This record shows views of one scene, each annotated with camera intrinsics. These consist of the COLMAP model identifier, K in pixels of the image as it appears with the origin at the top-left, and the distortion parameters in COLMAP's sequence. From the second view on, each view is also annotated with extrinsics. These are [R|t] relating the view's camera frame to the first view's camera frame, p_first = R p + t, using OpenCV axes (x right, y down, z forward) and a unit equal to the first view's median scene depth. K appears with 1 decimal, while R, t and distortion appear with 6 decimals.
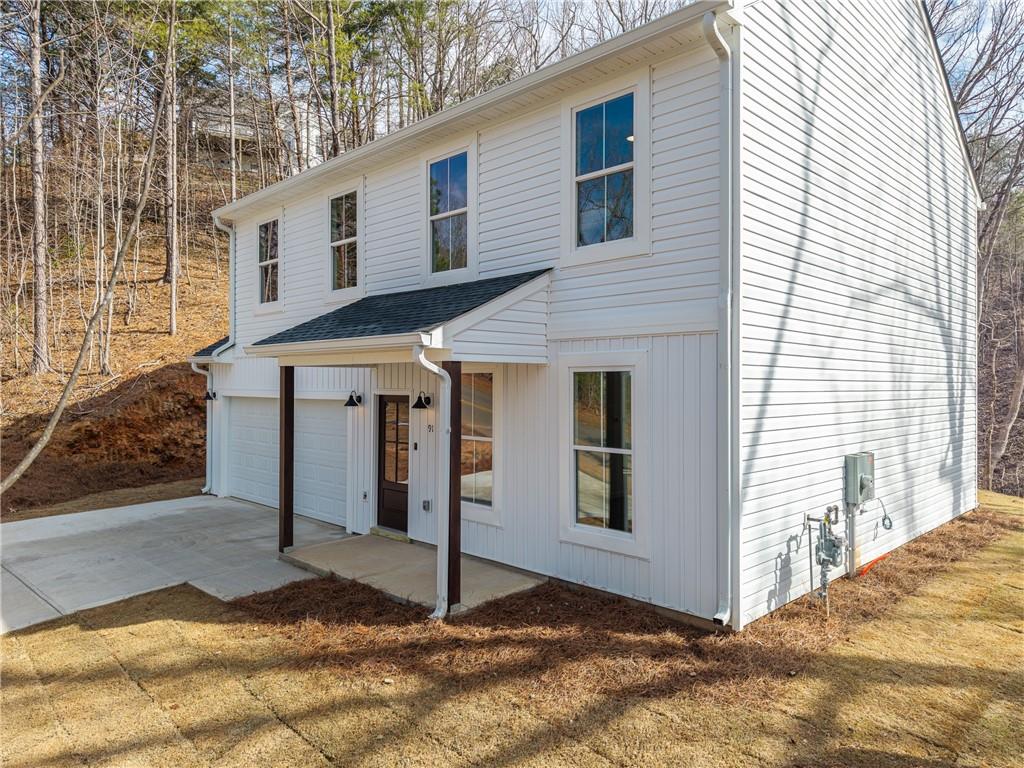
lens RADIAL K [[682.2, 0, 511.7], [0, 682.2, 379.8], [0, 0, 1]] dist [0.004551, 0.000687]
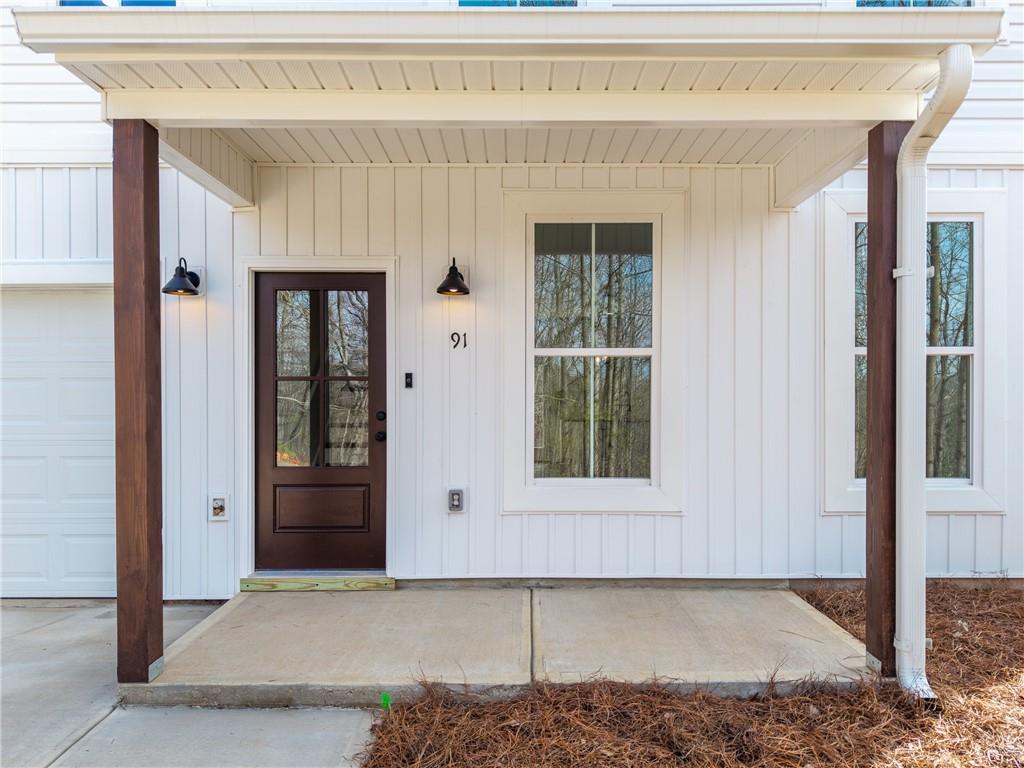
lens RADIAL K [[735.1, 0, 510.4], [0, 735.1, 406.5], [0, 0, 1]] dist [0.005571, 0.000701]
pose [[0.704560, -0.009266, 0.709584, -0.455948], [-0.001338, 0.999896, 0.014386, 0.110414], [-0.709644, -0.011085, 0.704474, 0.607881]]
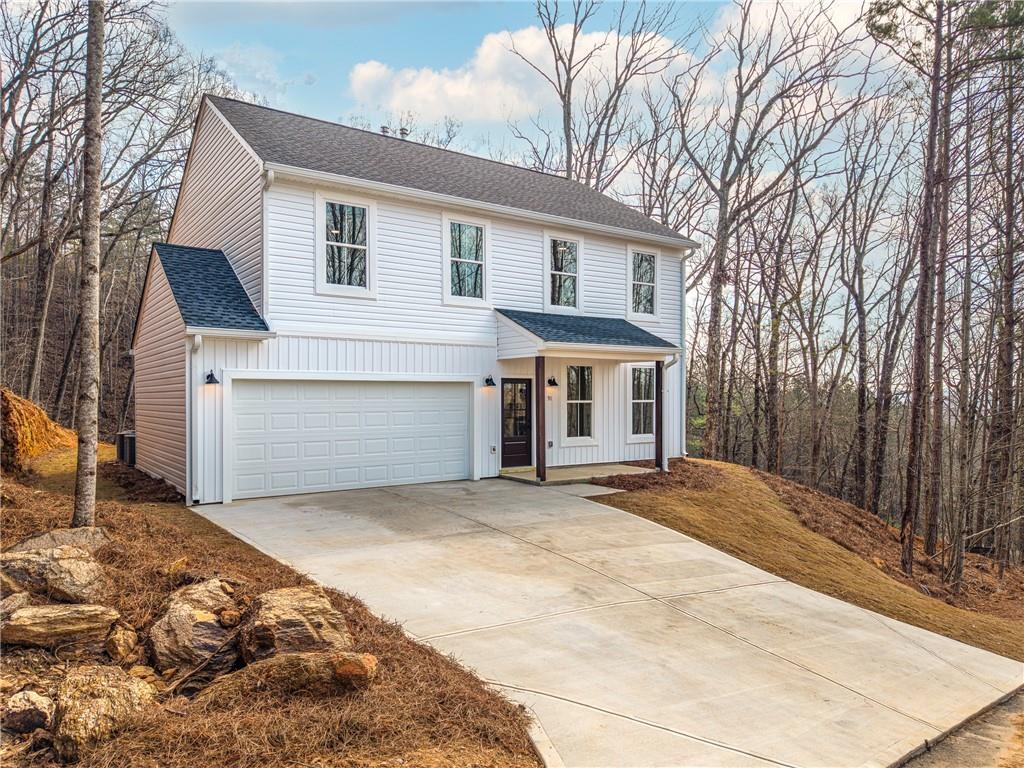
lens RADIAL K [[719.8, 0, 493.0], [0, 719.8, 404.1], [0, 0, 1]] dist [0.006656, 0.002304]
pose [[0.184731, -0.011800, 0.982718, -1.853946], [-0.003355, 0.999915, 0.012637, 0.063874], [-0.982783, -0.005631, 0.184676, 0.802711]]
